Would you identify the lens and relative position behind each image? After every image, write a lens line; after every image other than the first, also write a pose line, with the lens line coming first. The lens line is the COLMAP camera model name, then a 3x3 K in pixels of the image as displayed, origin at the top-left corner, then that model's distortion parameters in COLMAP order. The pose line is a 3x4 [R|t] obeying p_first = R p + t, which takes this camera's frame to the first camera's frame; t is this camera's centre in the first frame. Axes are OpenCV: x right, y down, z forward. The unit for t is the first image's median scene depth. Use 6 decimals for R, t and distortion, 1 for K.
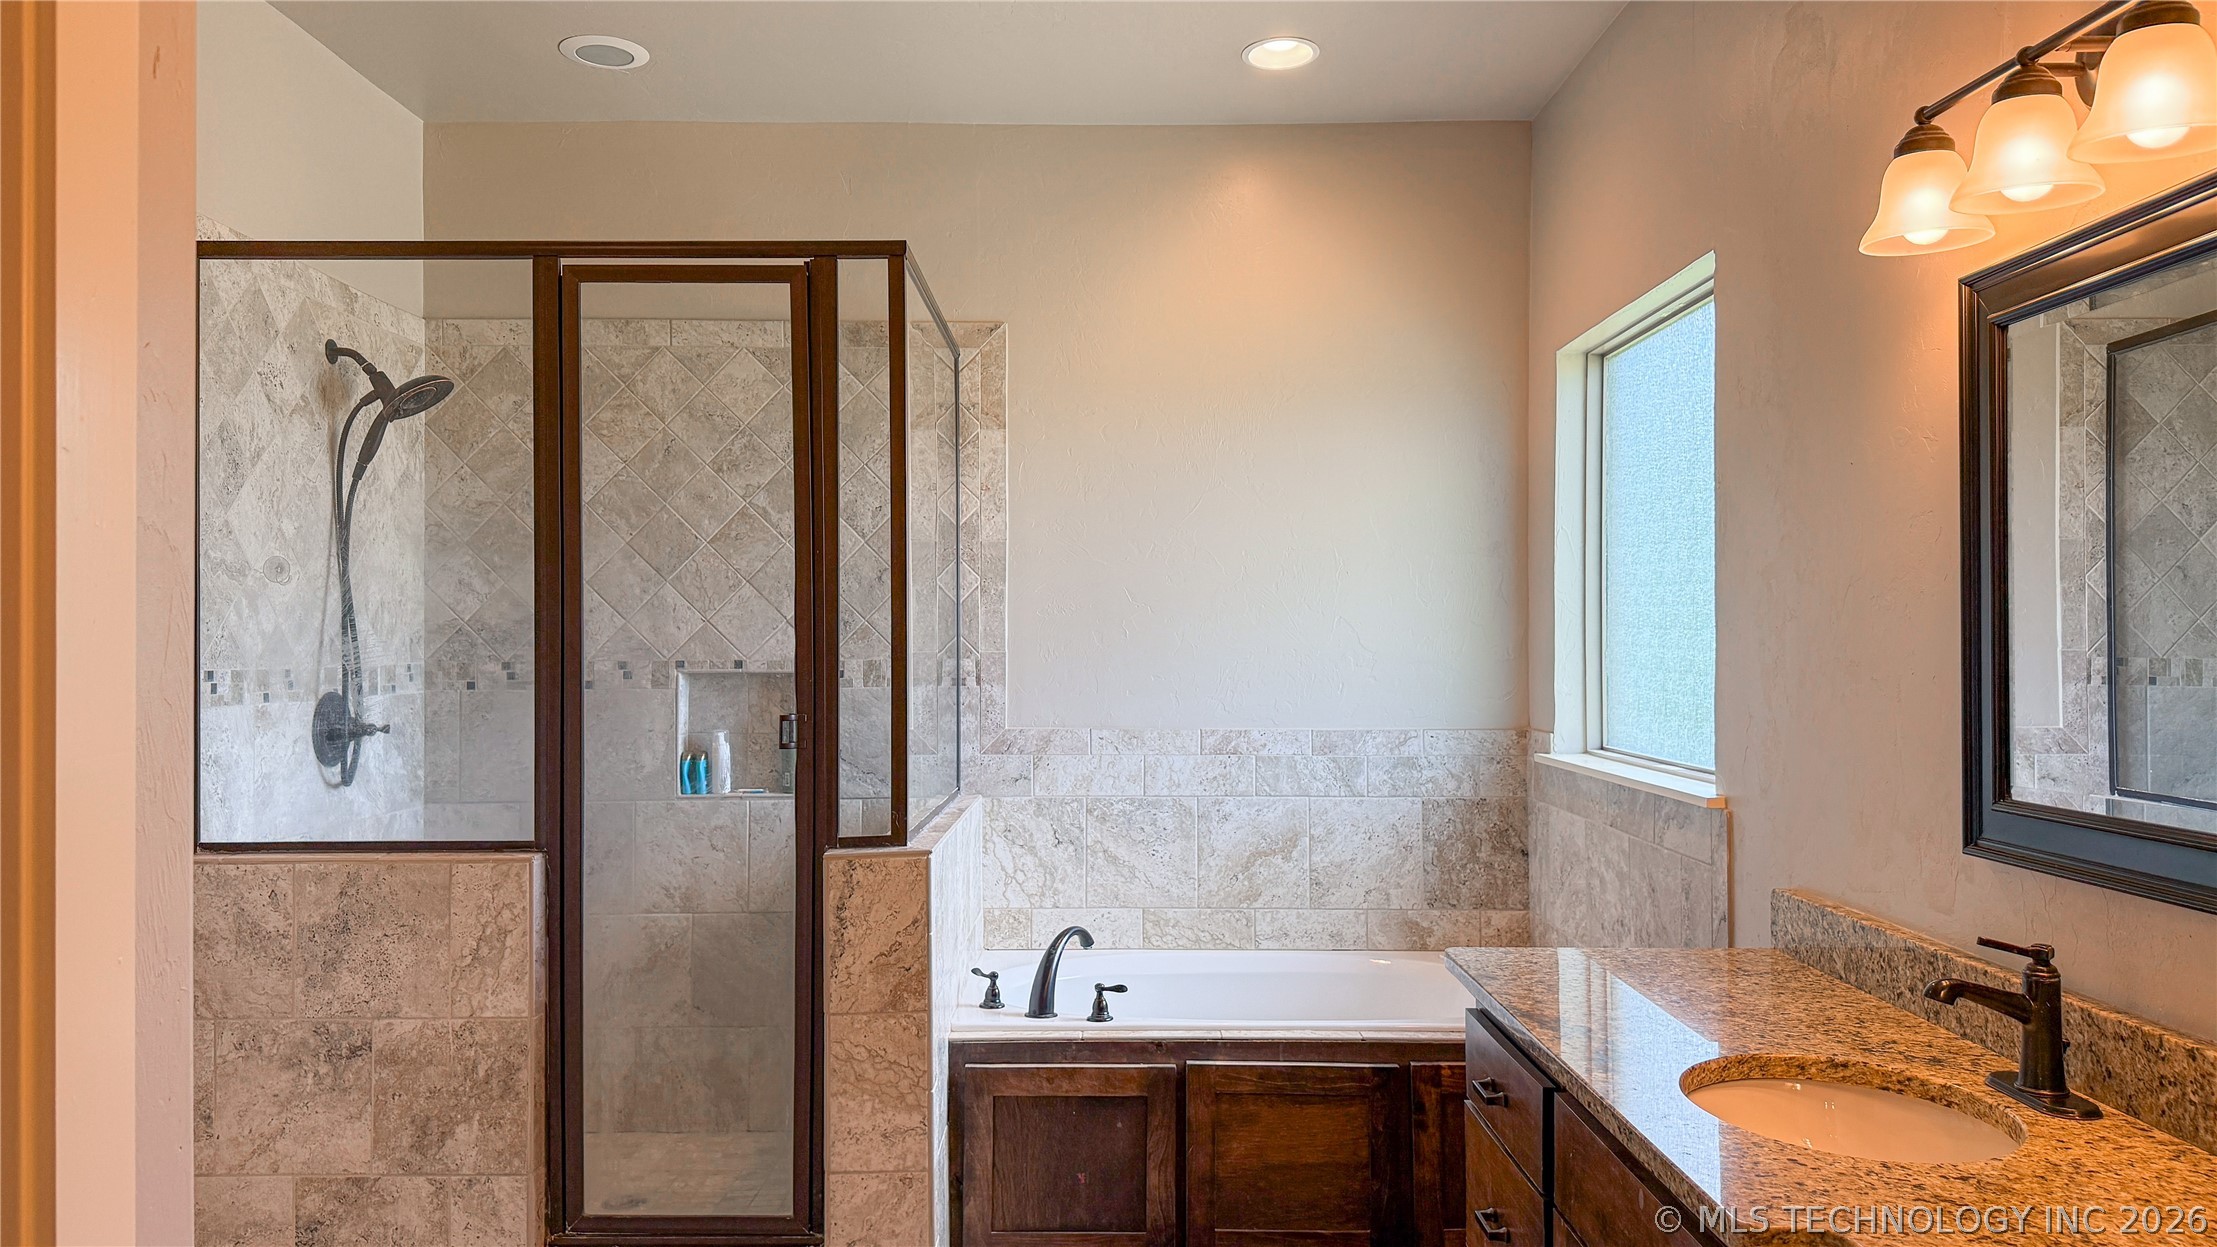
lens RADIAL K [[1573.1, 0, 1114.9], [0, 1573.1, 629.8], [0, 0, 1]] dist [0.061767, -0.075974]
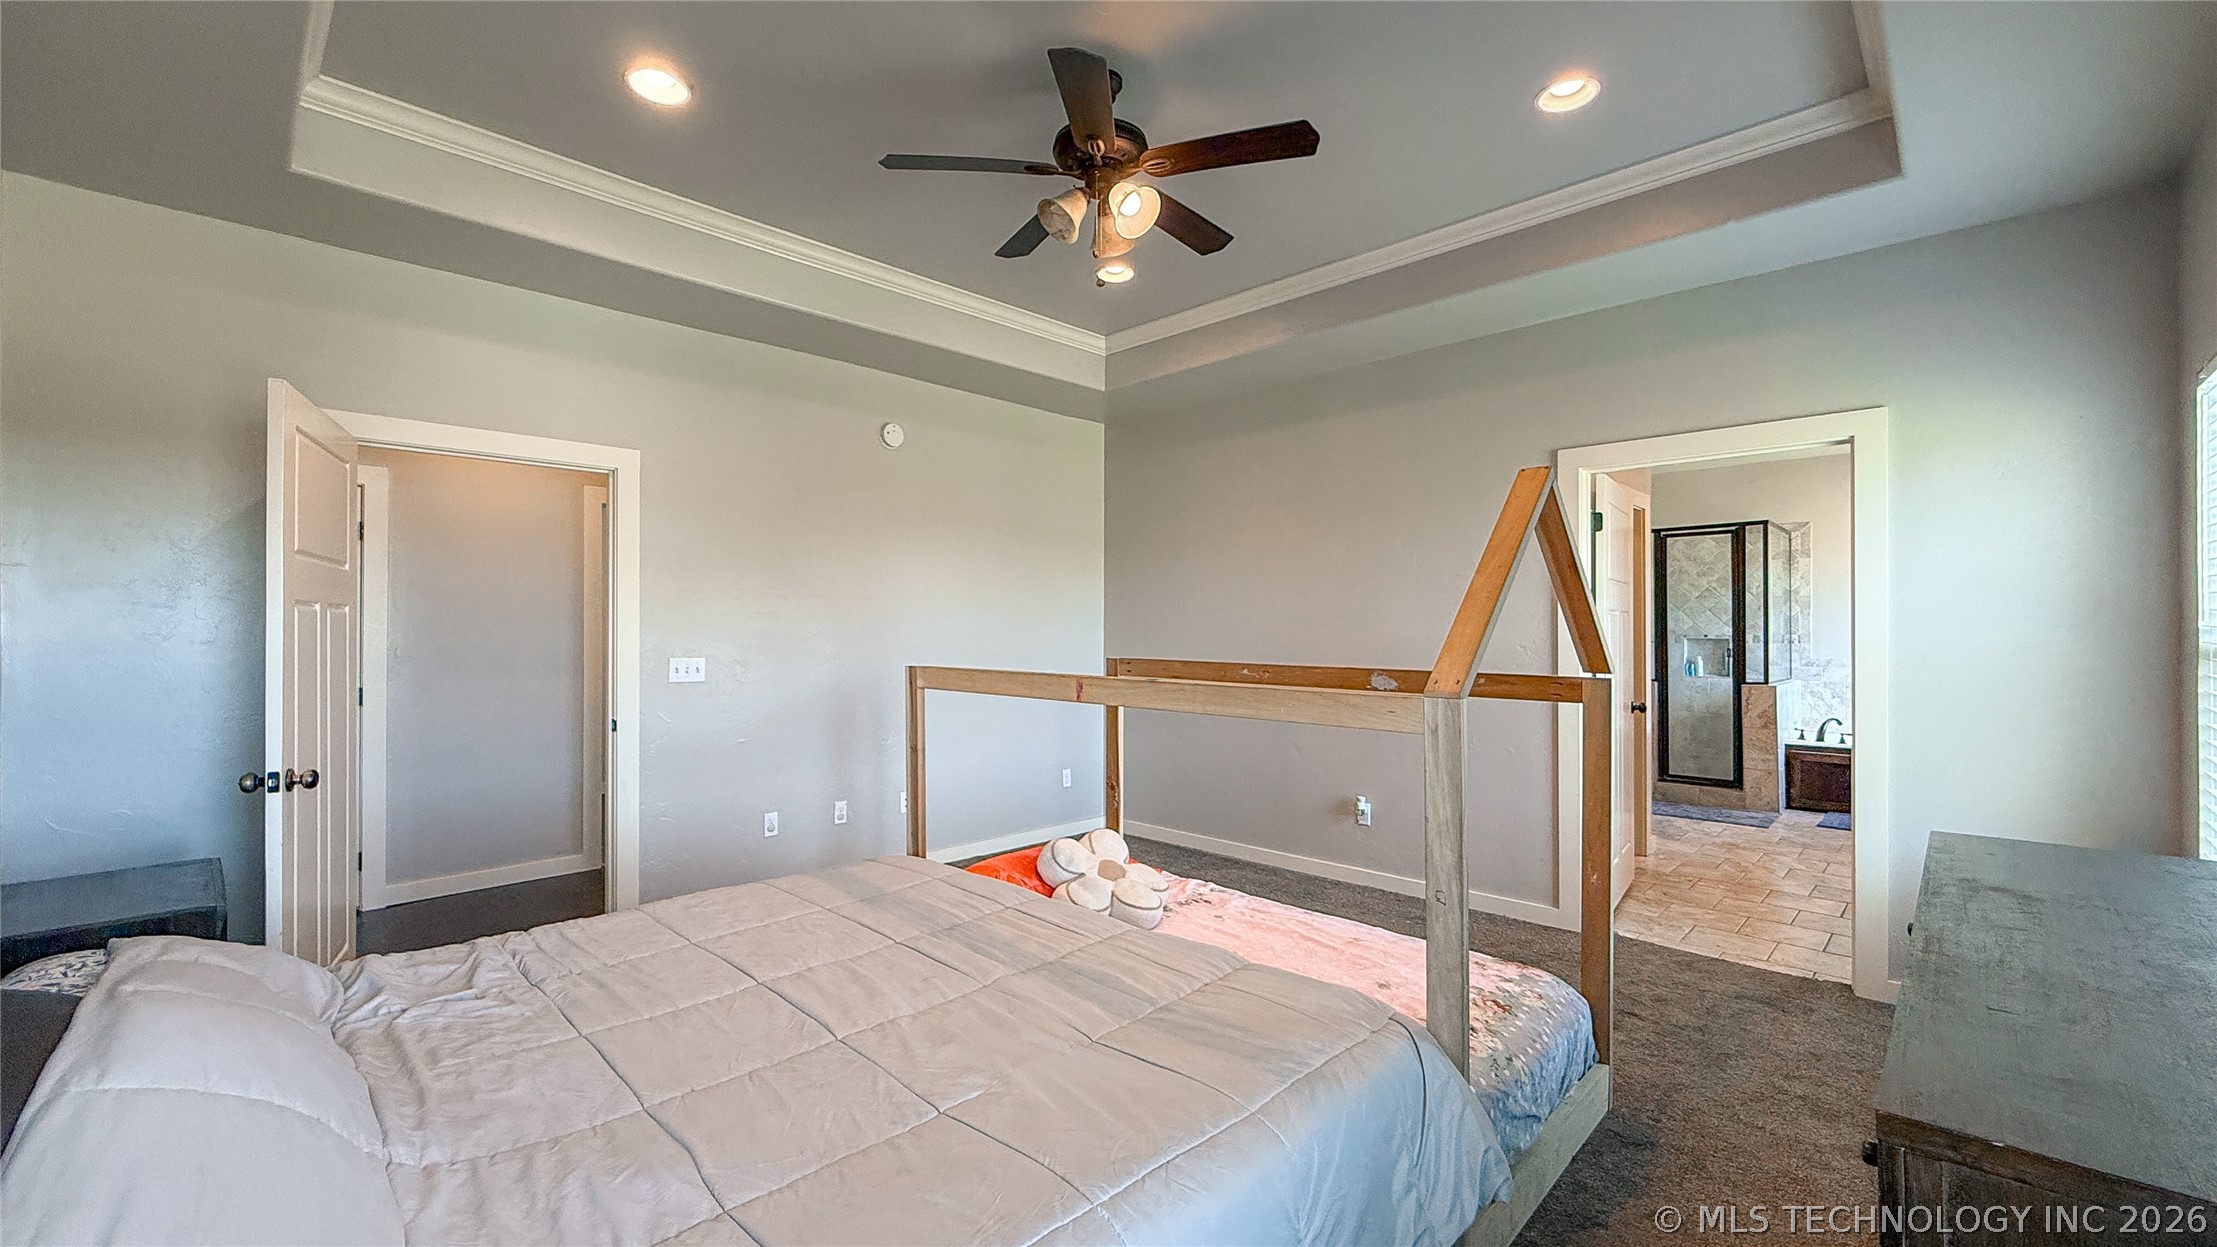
lens RADIAL K [[890.6, 0, 1114.7], [0, 890.6, 621.4], [0, 0, 1]] dist [-0.001633, 0.000932]
pose [[0.715782, -0.004492, -0.698309, 0.179073], [0.003411, 0.999990, -0.002936, -0.007015], [0.698315, -0.000281, 0.715790, -1.232309]]
